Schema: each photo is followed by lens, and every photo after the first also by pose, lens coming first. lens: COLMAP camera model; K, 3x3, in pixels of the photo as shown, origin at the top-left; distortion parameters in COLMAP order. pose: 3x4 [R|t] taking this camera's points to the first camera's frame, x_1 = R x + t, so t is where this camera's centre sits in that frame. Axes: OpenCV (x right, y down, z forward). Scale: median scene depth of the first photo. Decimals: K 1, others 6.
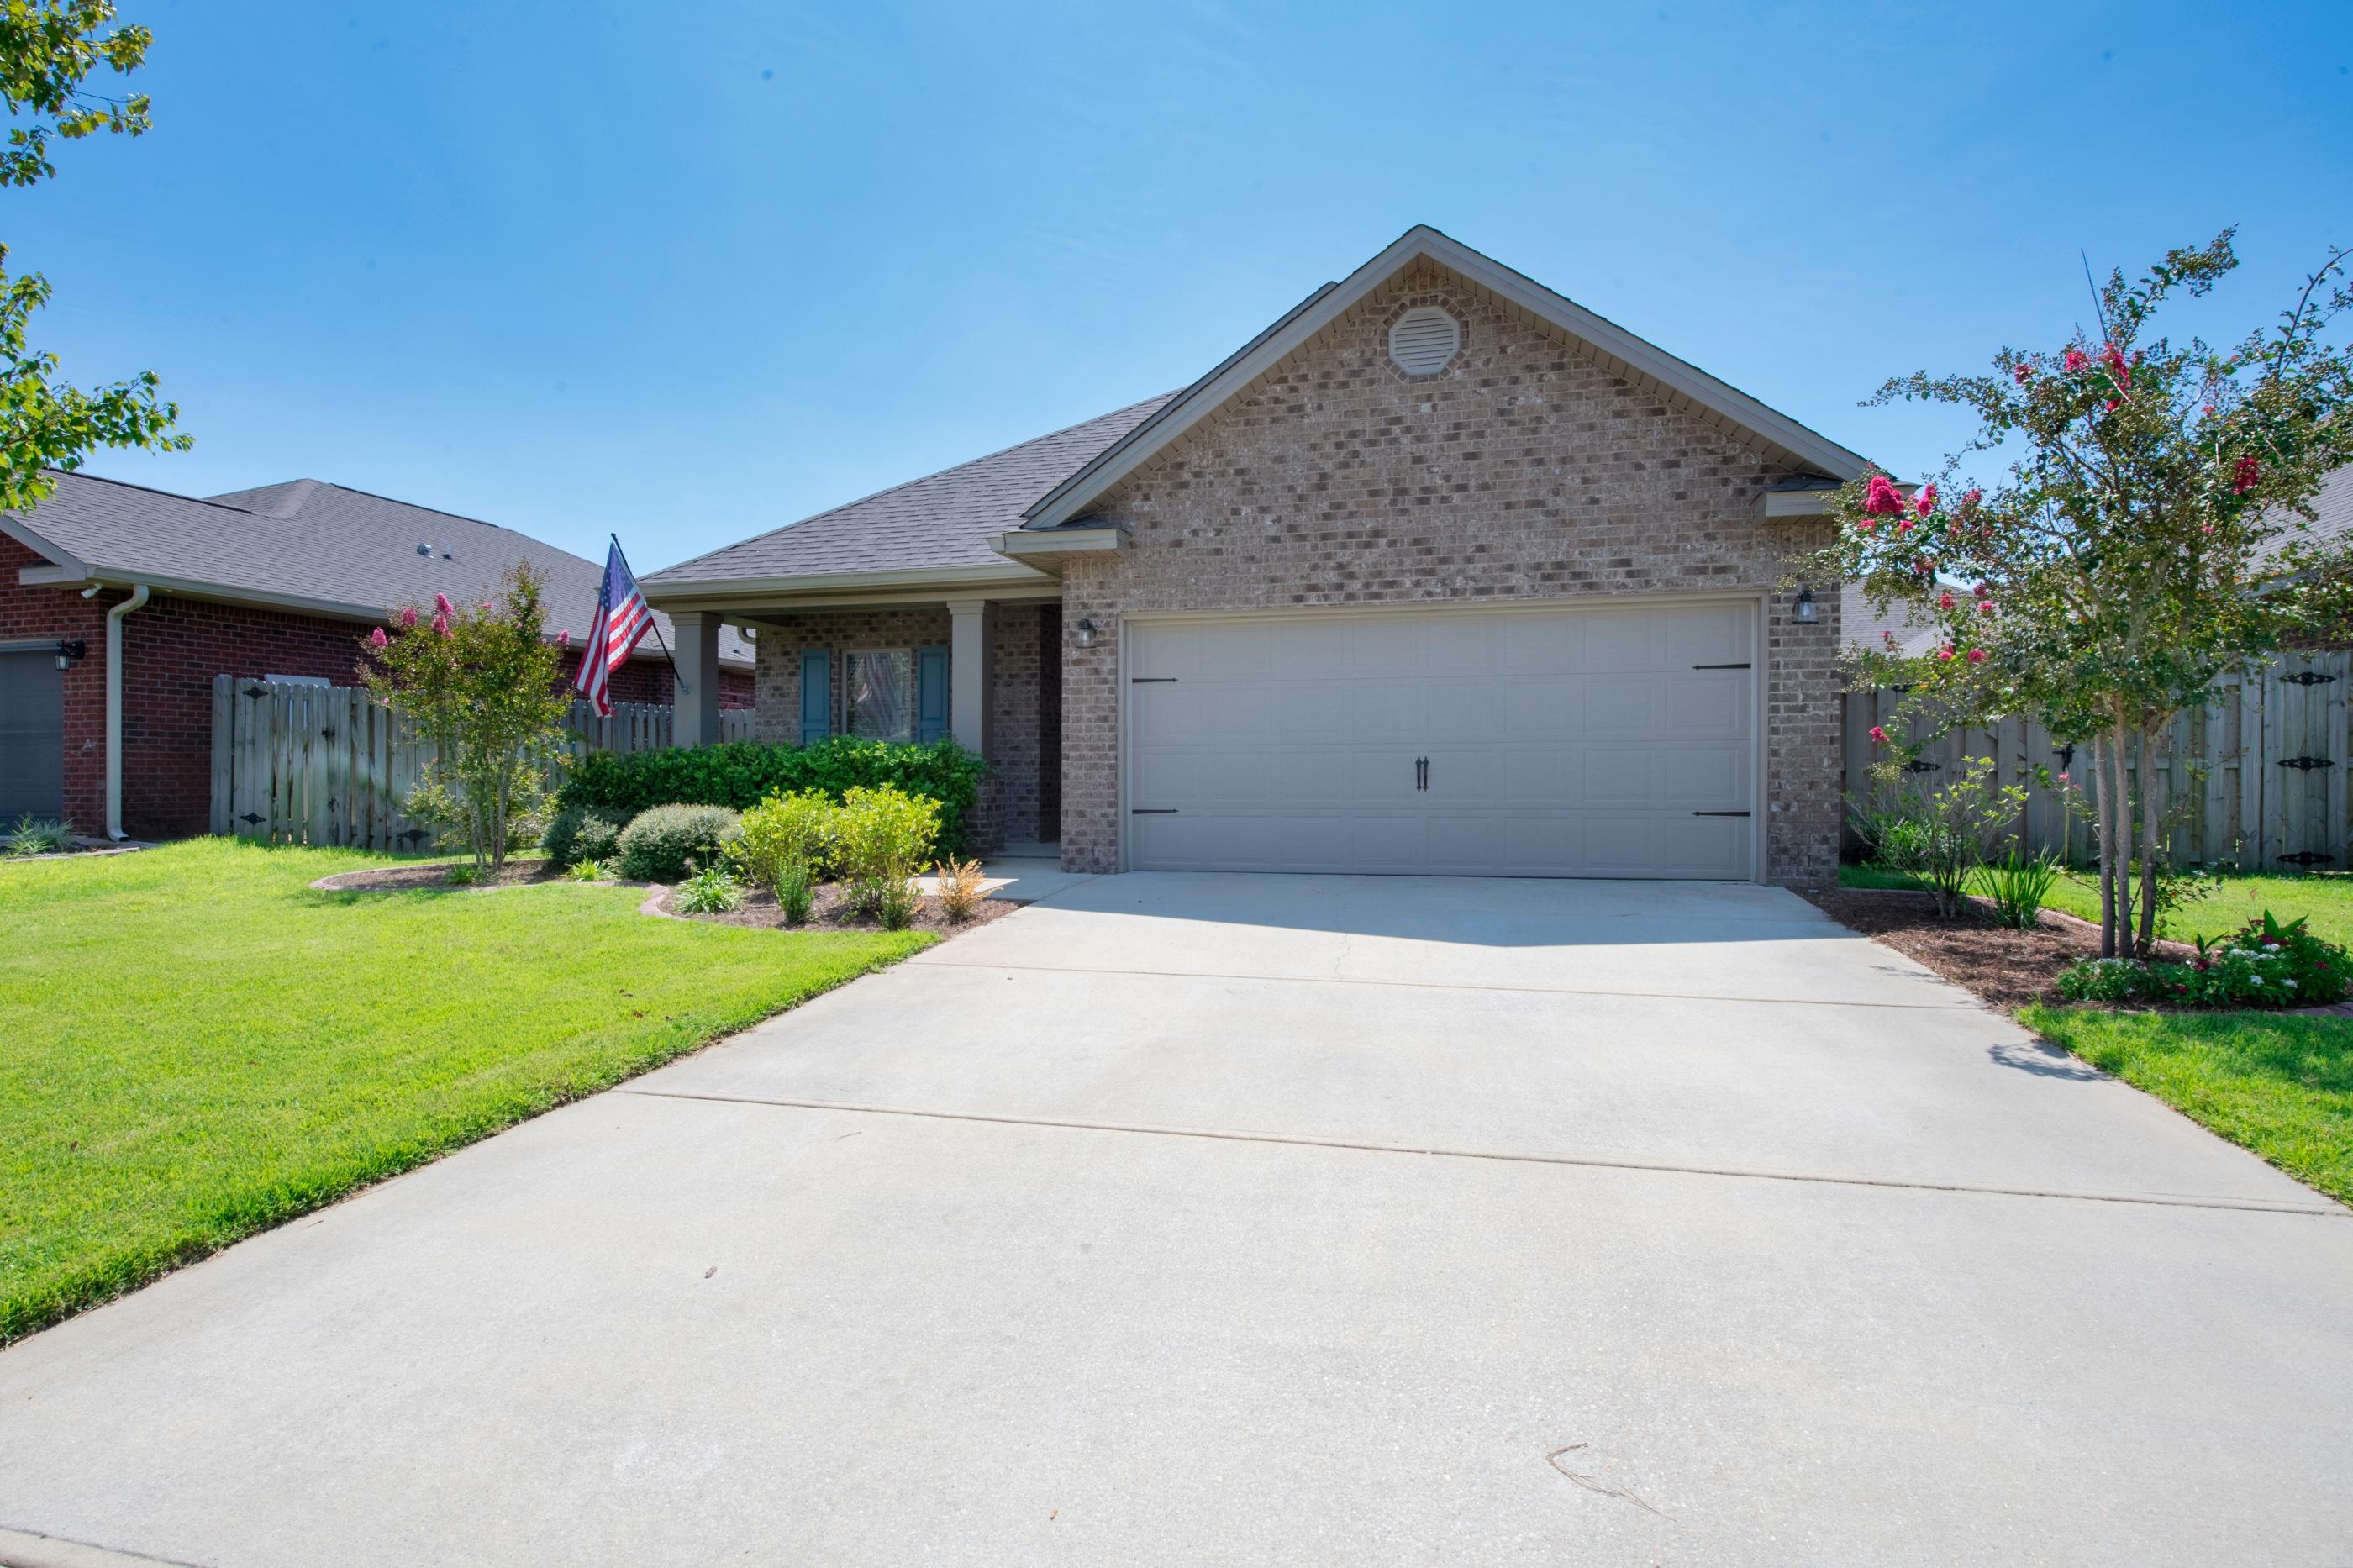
lens RADIAL K [[1230.3, 0, 1175.9], [0, 1230.3, 777.3], [0, 0, 1]] dist [0.005675, 0.000182]
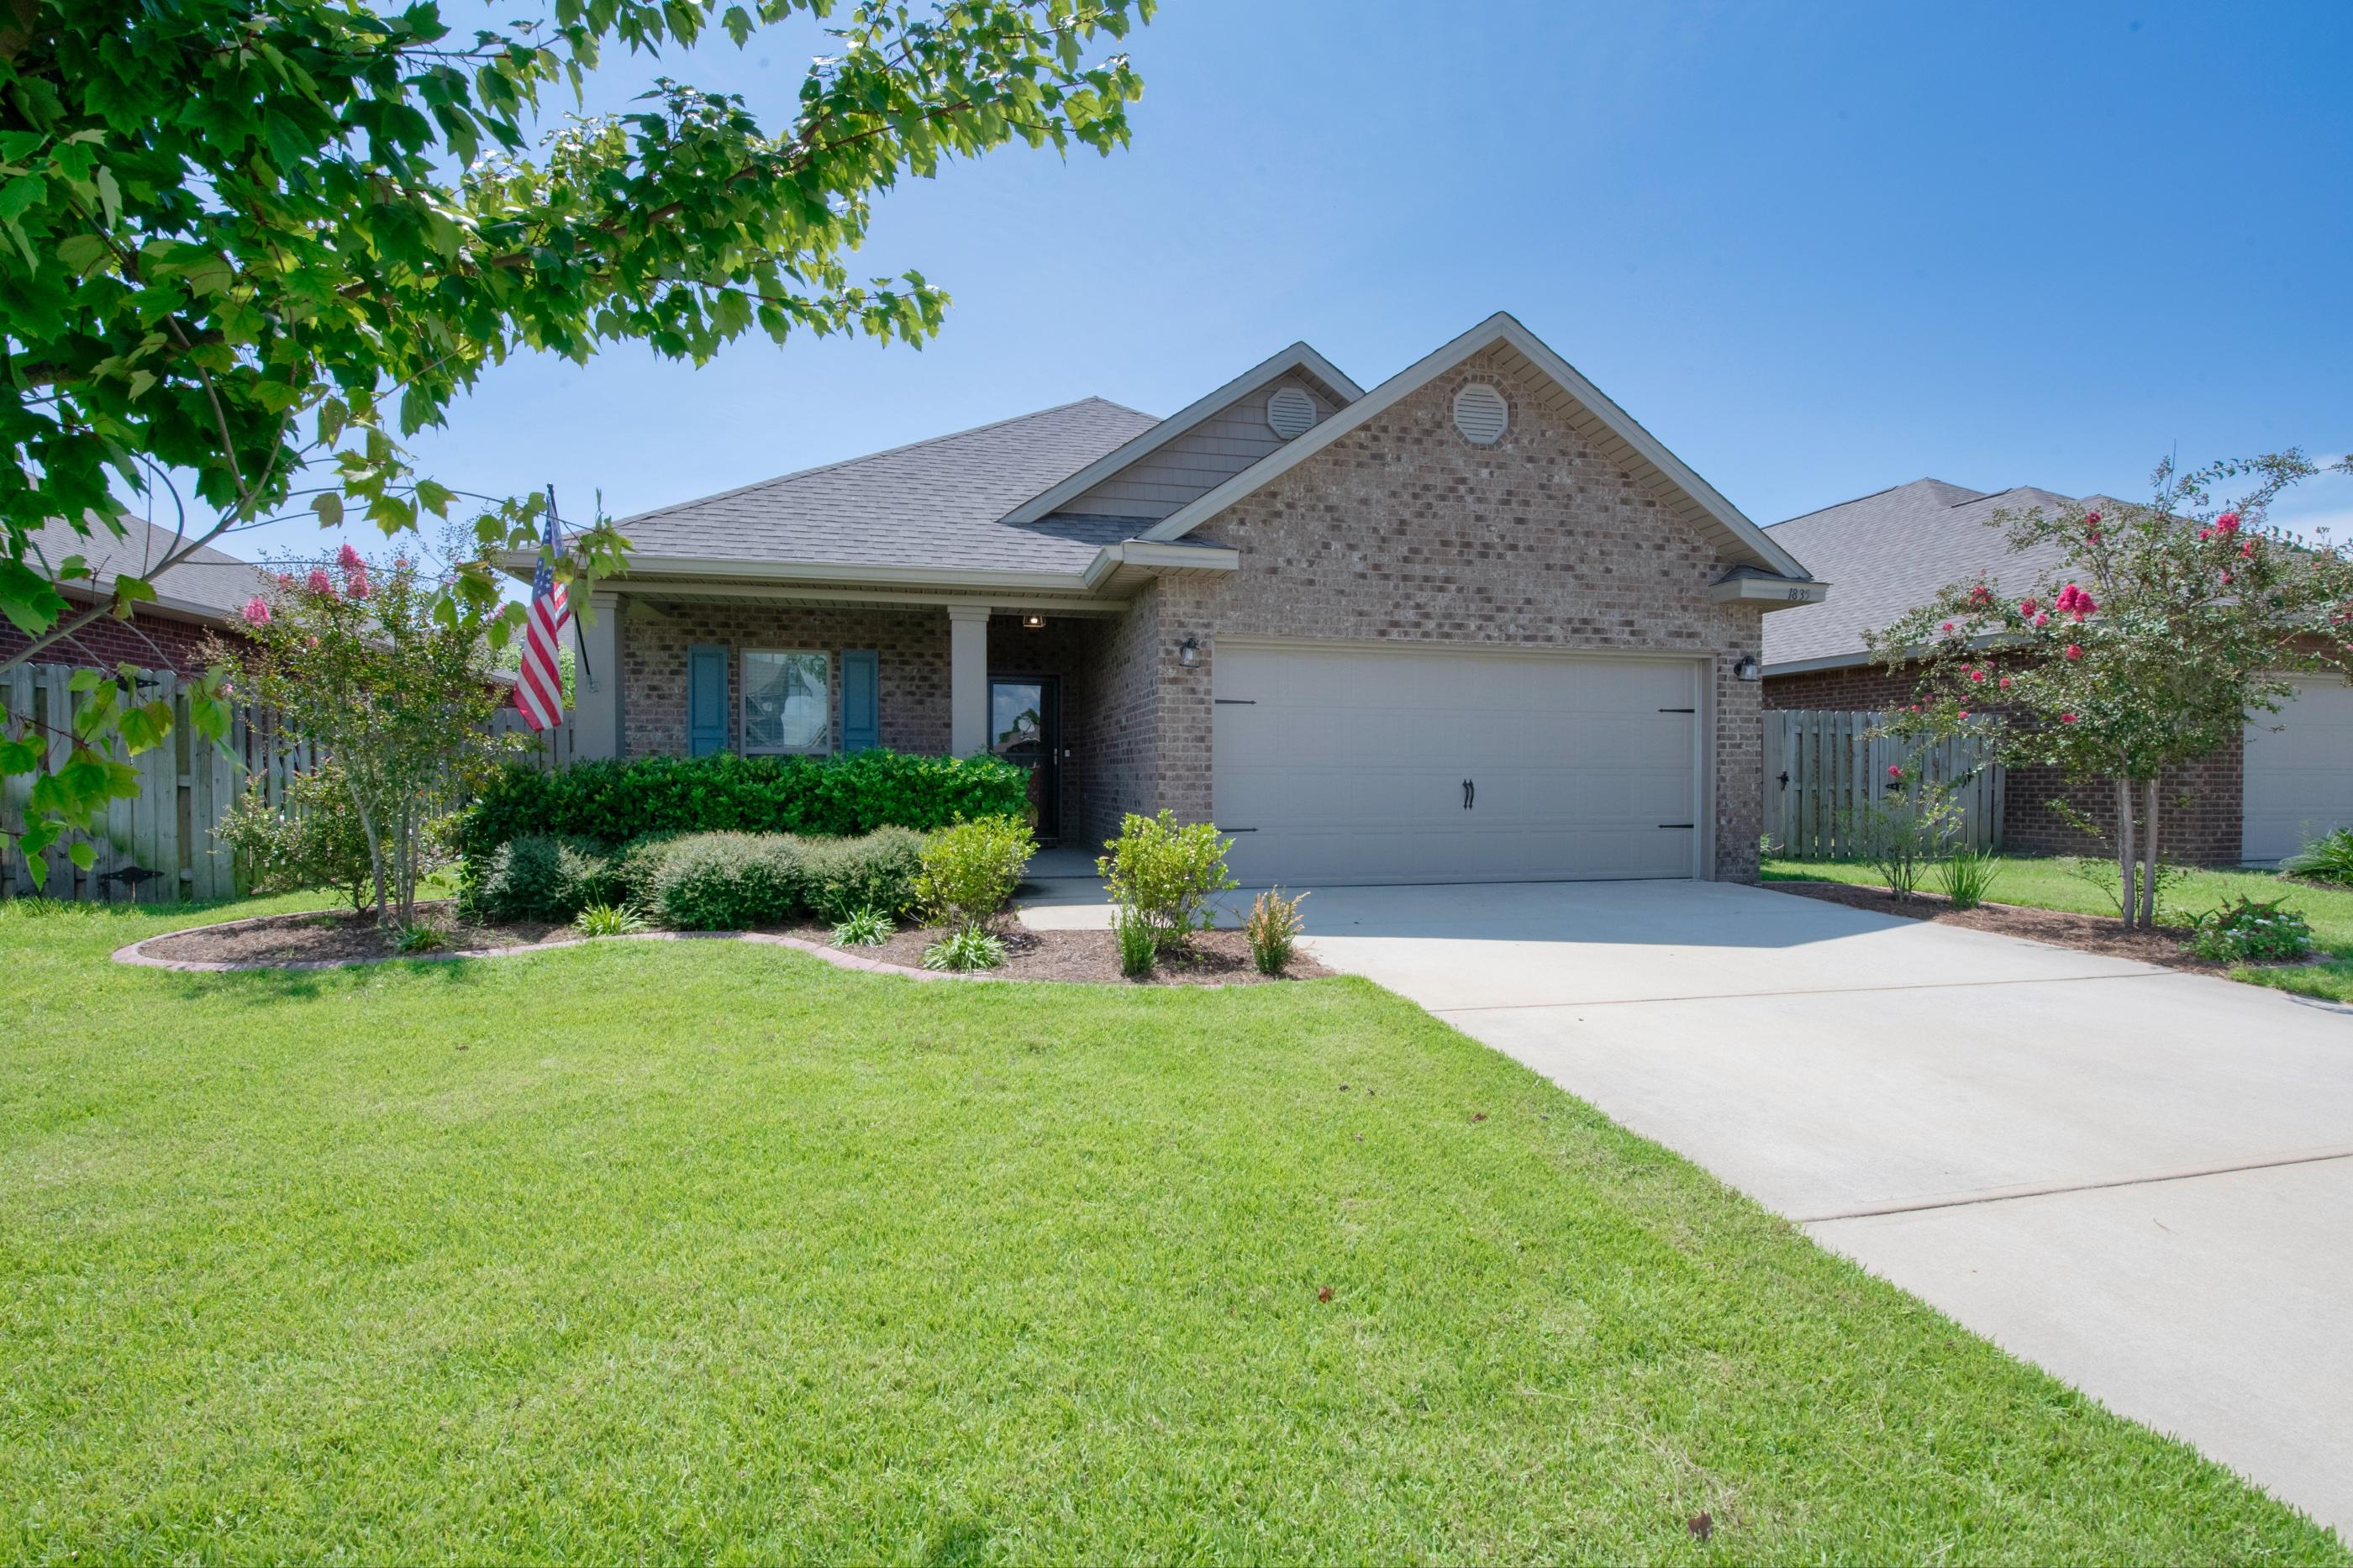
lens RADIAL K [[1060.7, 0, 1176.1], [0, 1060.7, 797.7], [0, 0, 1]] dist [-0.005420, -0.000285]
pose [[0.884757, -0.003187, 0.466042, -0.503362], [-0.005199, 0.999847, 0.016707, -0.014836], [-0.466024, -0.017204, 0.884605, 0.259243]]
